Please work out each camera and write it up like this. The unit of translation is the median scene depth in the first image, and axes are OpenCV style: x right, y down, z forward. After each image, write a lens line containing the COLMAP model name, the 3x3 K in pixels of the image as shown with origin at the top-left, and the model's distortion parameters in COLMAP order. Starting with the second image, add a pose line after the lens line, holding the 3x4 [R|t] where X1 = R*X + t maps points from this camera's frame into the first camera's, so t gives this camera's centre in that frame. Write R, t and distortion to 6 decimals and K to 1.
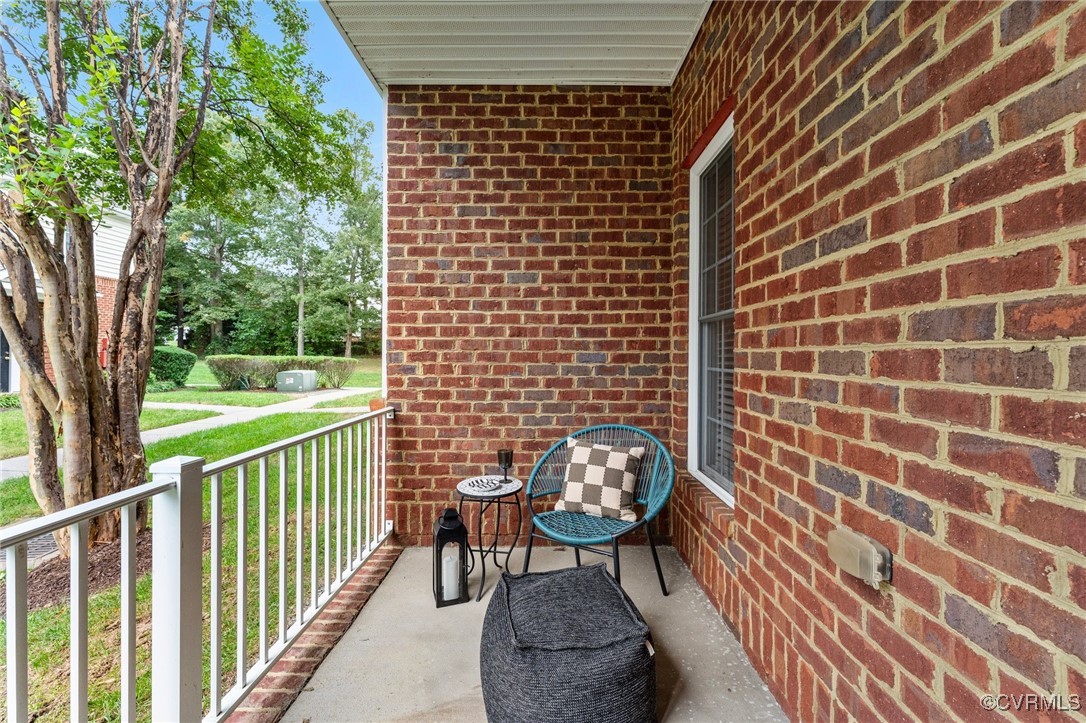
lens RADIAL K [[441.4, 0, 551.3], [0, 441.4, 354.5], [0, 0, 1]] dist [0.000918, 0.000353]
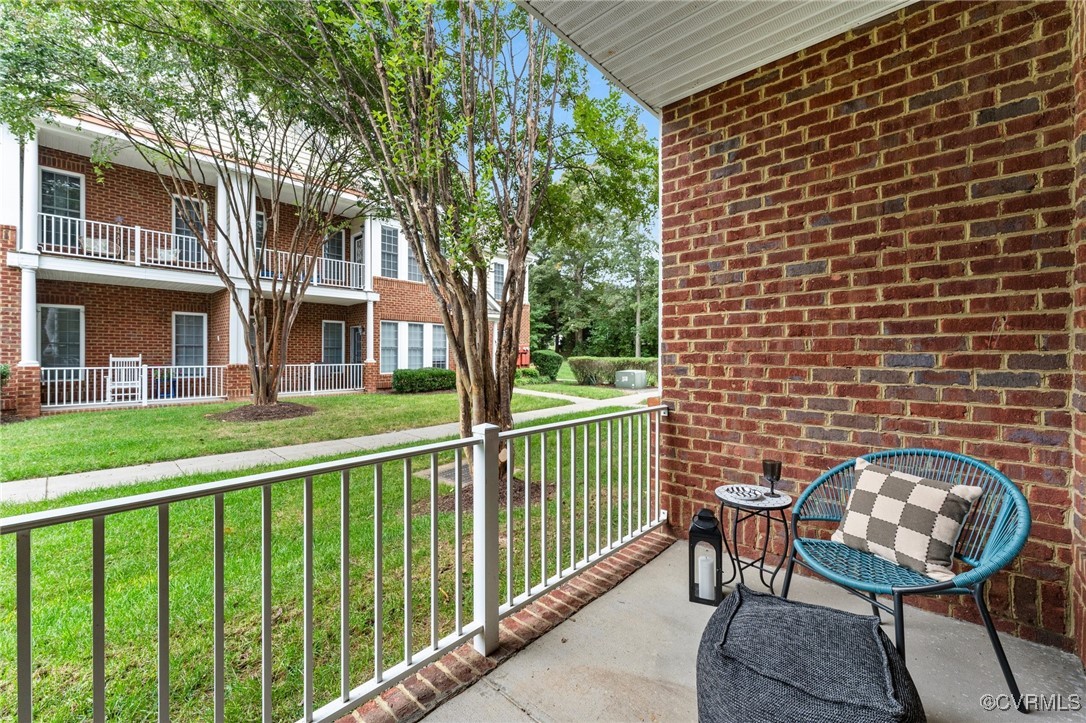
lens RADIAL K [[441.4, 0, 541.0], [0, 441.4, 356.2], [0, 0, 1]] dist [0.000918, 0.000353]
pose [[0.738831, -0.000754, -0.673890, 0.137651], [0.000842, 1.000000, -0.000196, -0.000672], [0.673890, -0.000423, 0.738832, -0.000059]]
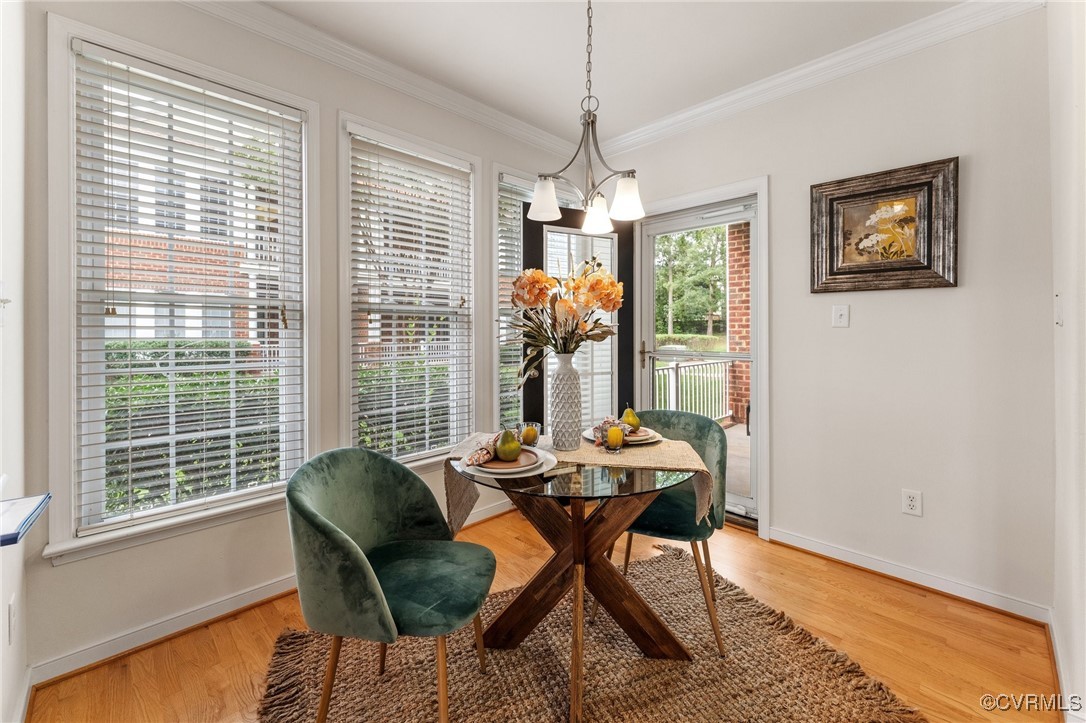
lens RADIAL K [[441.4, 0, 535.0], [0, 441.4, 333.6], [0, 0, 1]] dist [0.000918, 0.000353]
pose [[0.691014, -0.006125, -0.722816, 0.568754], [0.009262, 0.999957, 0.000381, -0.025350], [0.722782, -0.006958, 0.691041, -1.263165]]
